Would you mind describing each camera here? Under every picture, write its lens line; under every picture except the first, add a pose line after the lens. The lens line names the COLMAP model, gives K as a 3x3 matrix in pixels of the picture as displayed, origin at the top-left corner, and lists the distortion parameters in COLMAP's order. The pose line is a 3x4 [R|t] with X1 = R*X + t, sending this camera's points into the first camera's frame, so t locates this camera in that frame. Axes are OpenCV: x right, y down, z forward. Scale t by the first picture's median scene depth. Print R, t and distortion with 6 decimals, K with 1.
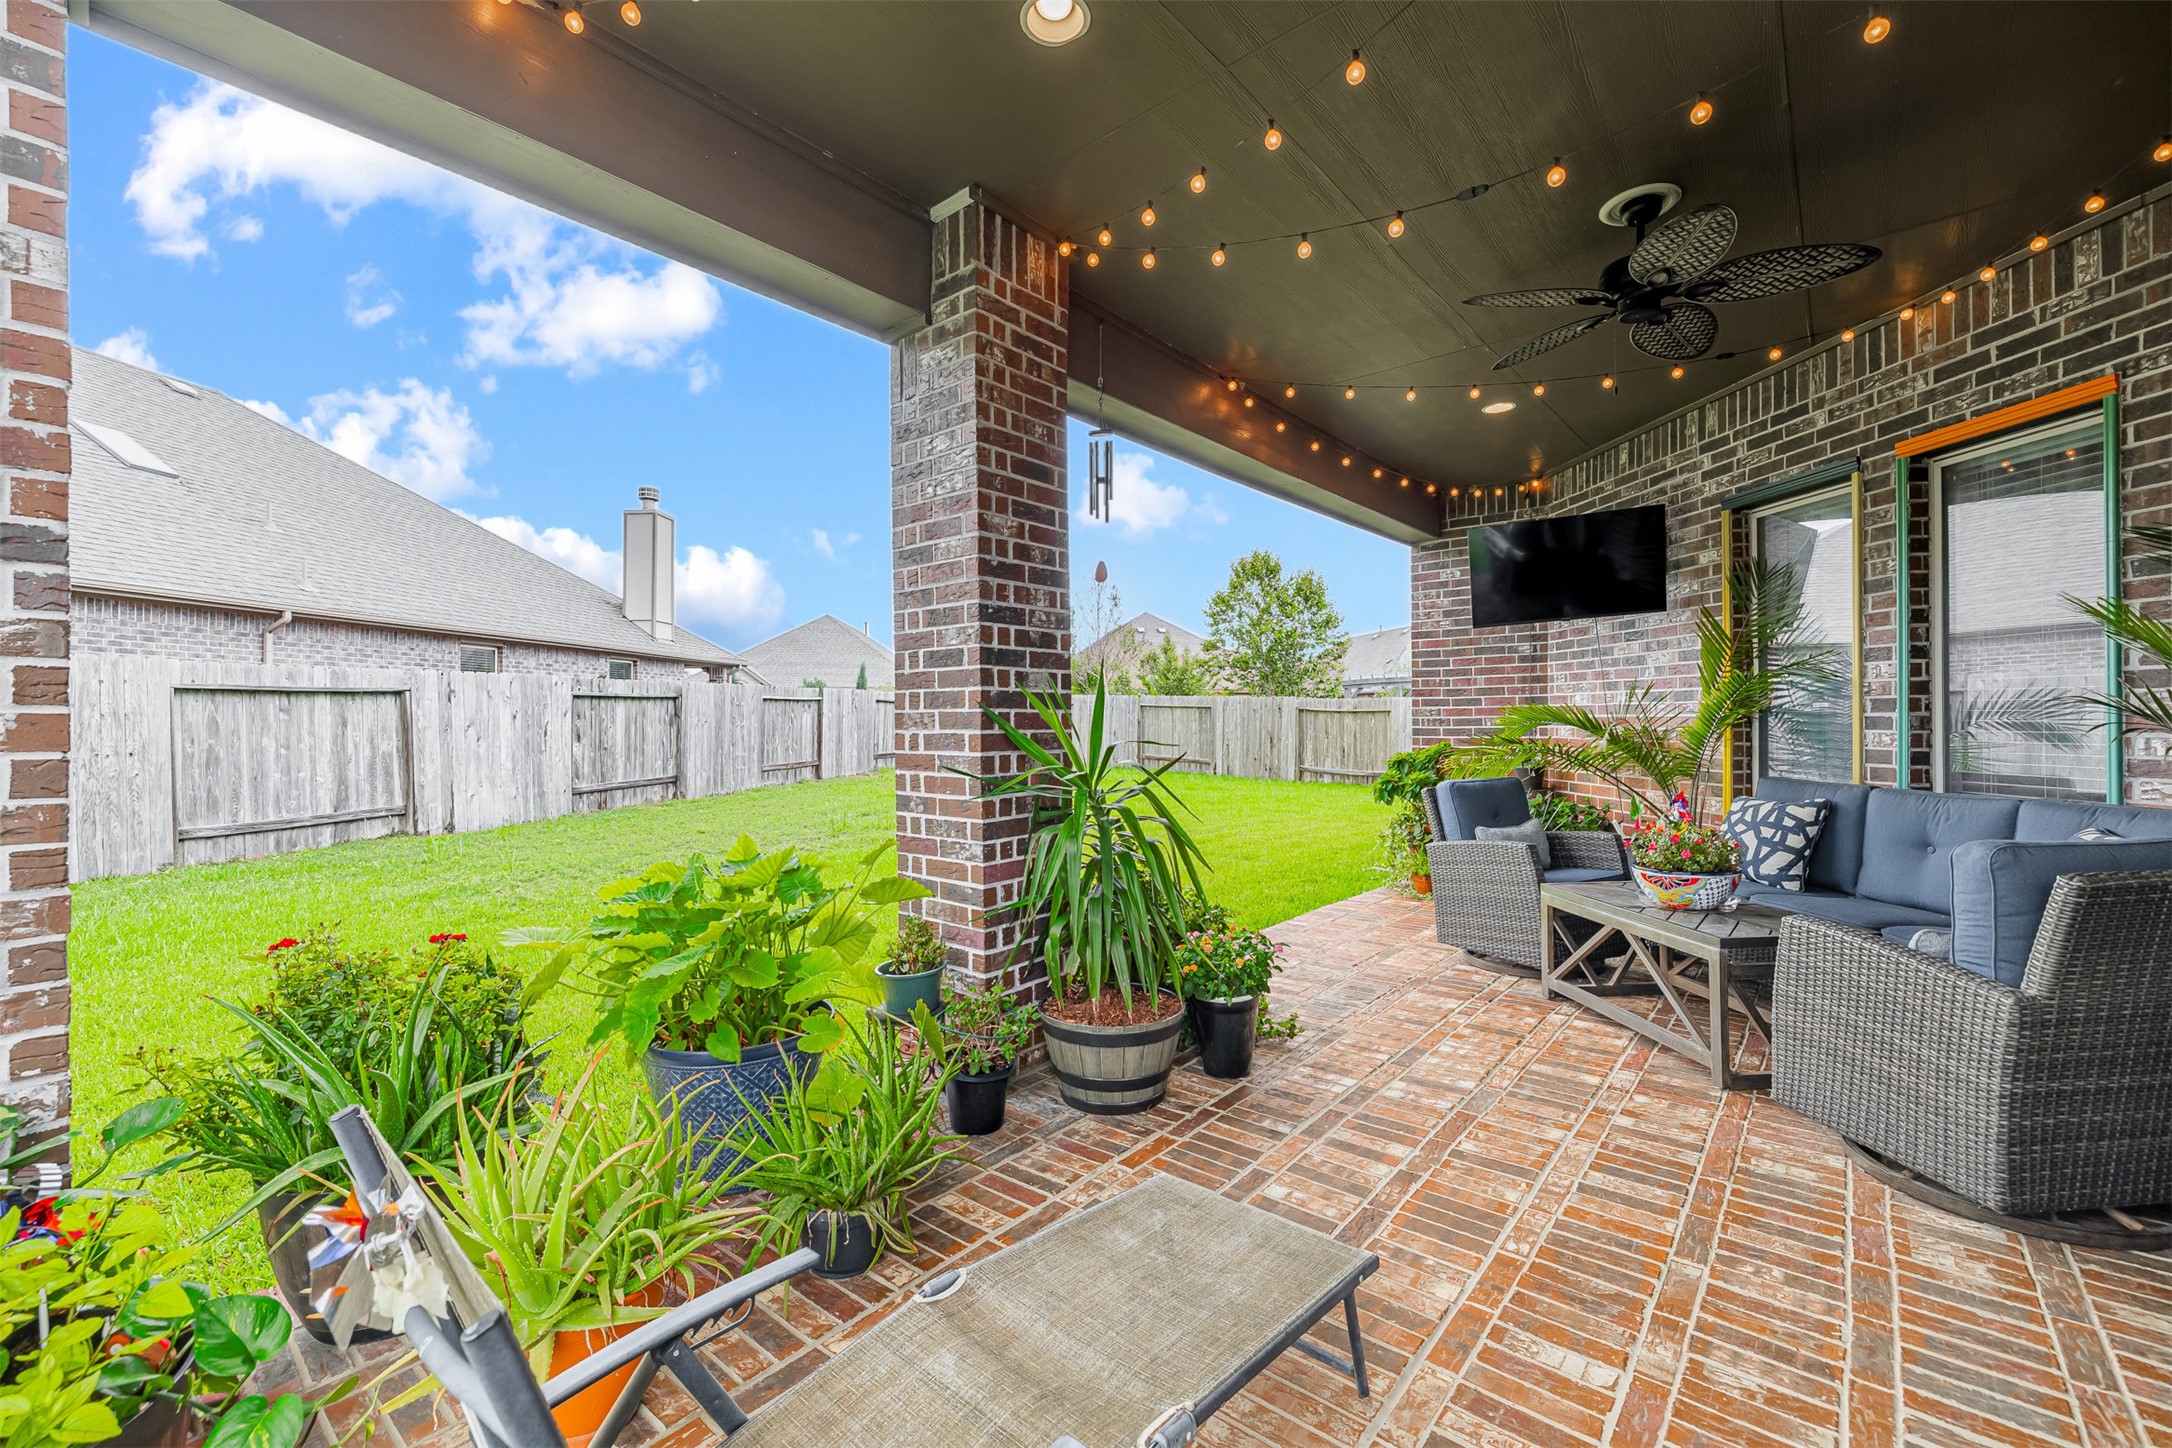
lens RADIAL K [[914.2, 0, 1086.0], [0, 914.2, 724.0], [0, 0, 1]] dist [-0.000026, 0.000020]
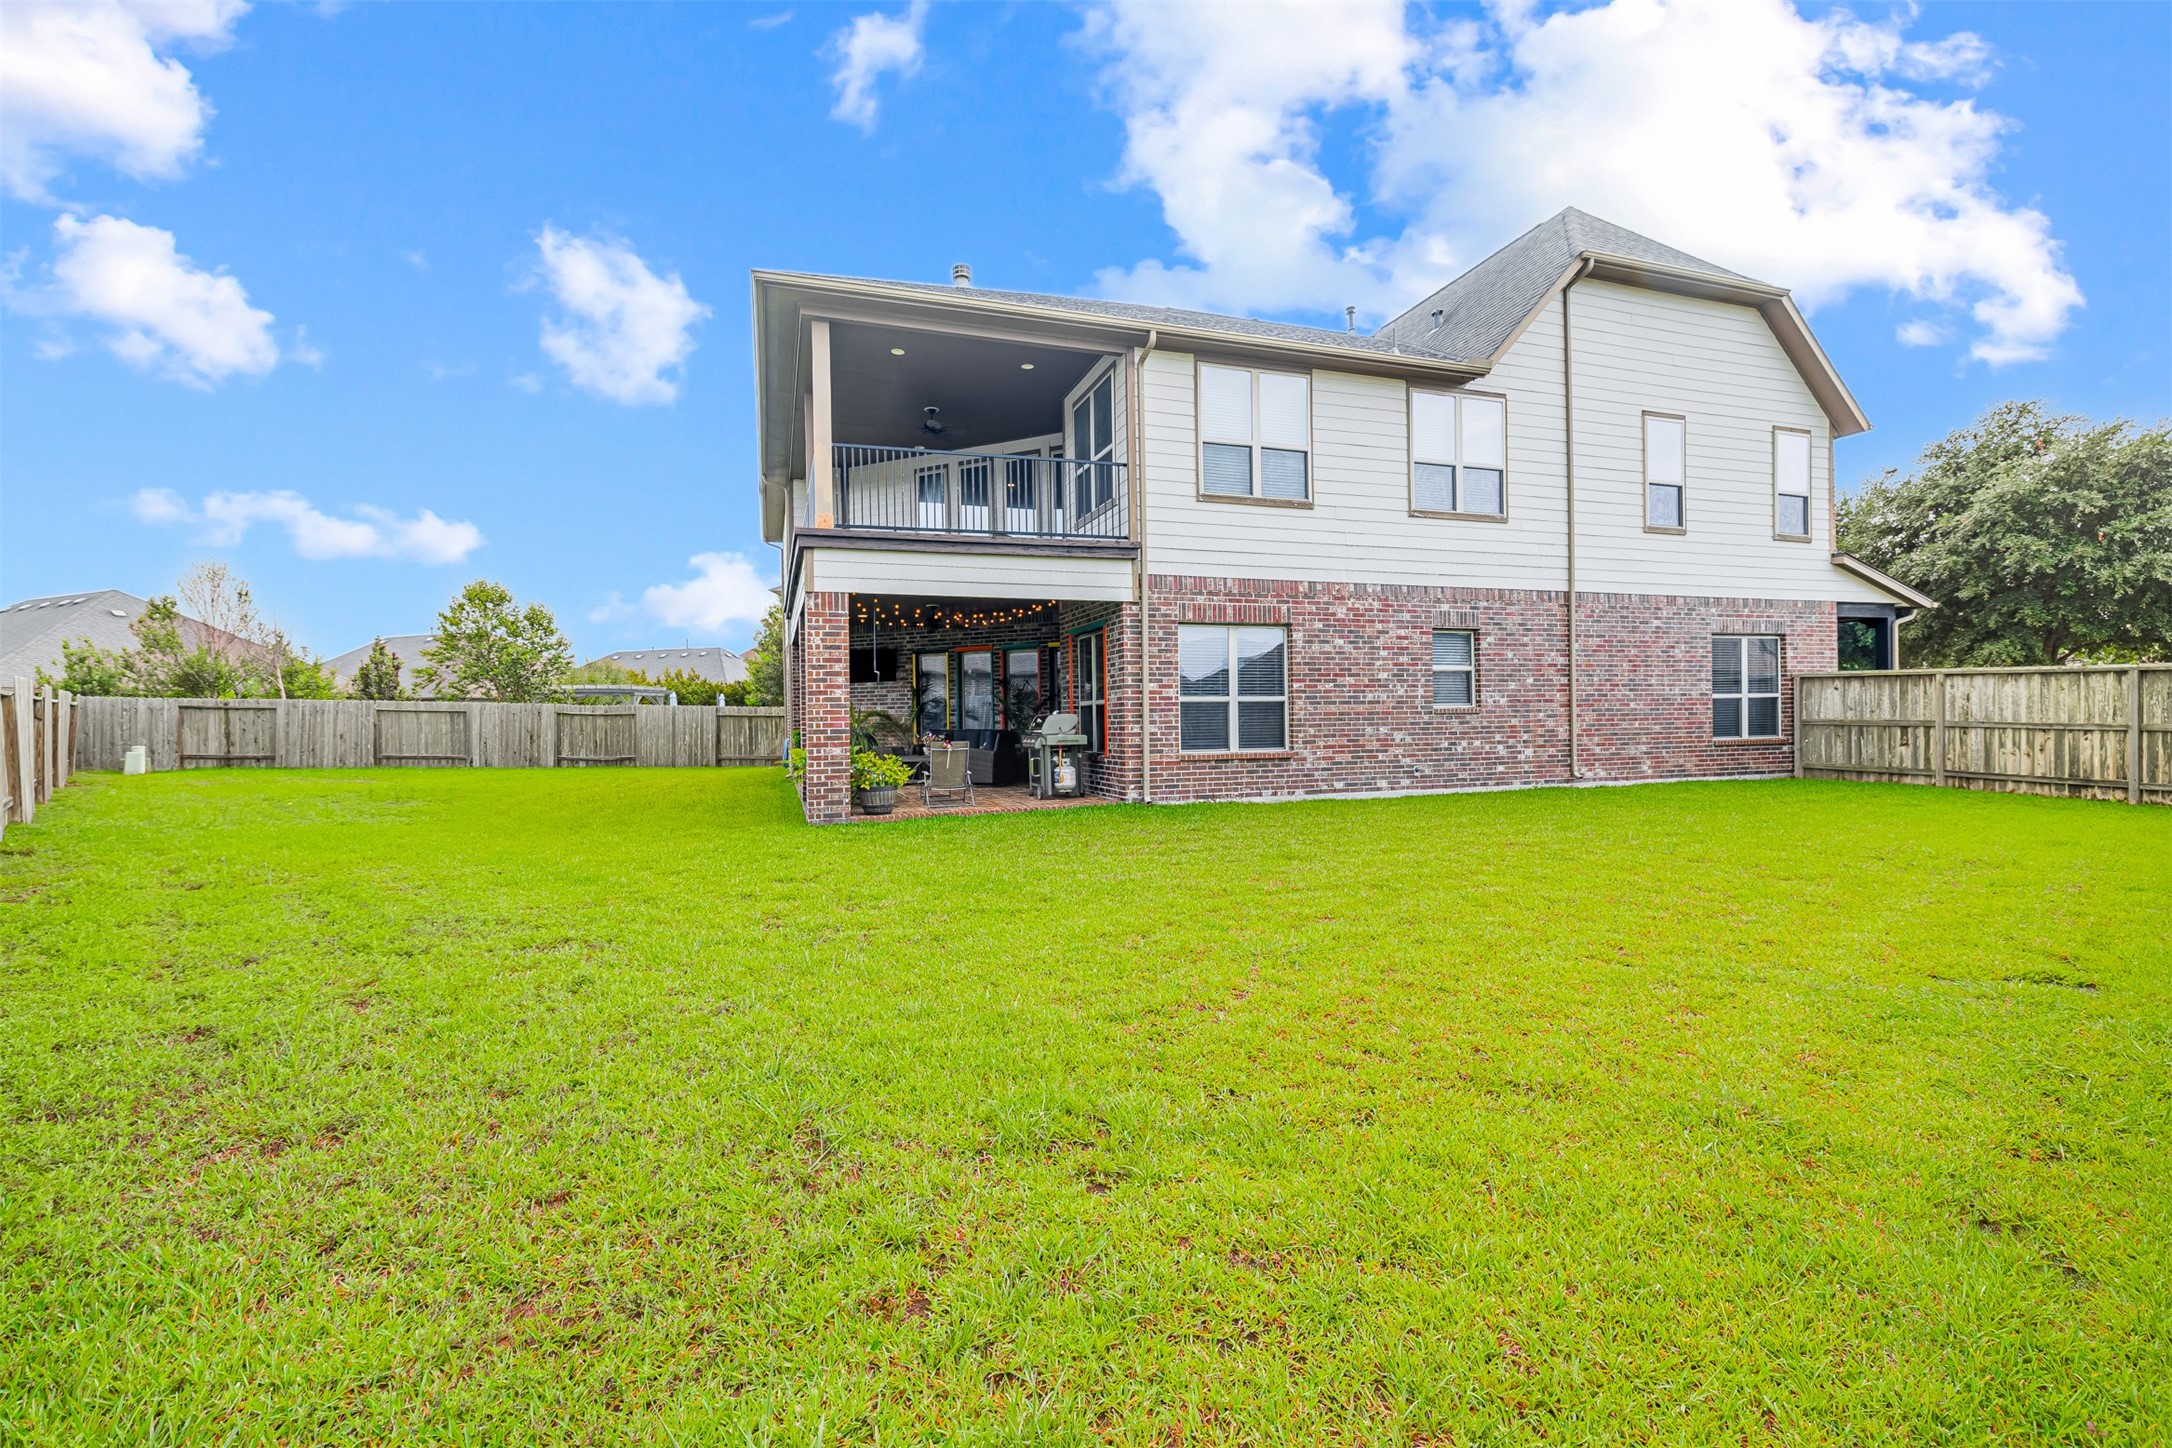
lens RADIAL K [[914.2, 0, 1086.0], [0, 914.2, 724.0], [0, 0, 1]] dist [-0.000026, 0.000020]
pose [[0.530520, -0.009030, 0.847624, -0.487006], [0.013948, 0.999901, 0.001922, 0.007973], [-0.847557, 0.010803, 0.530594, -0.355330]]
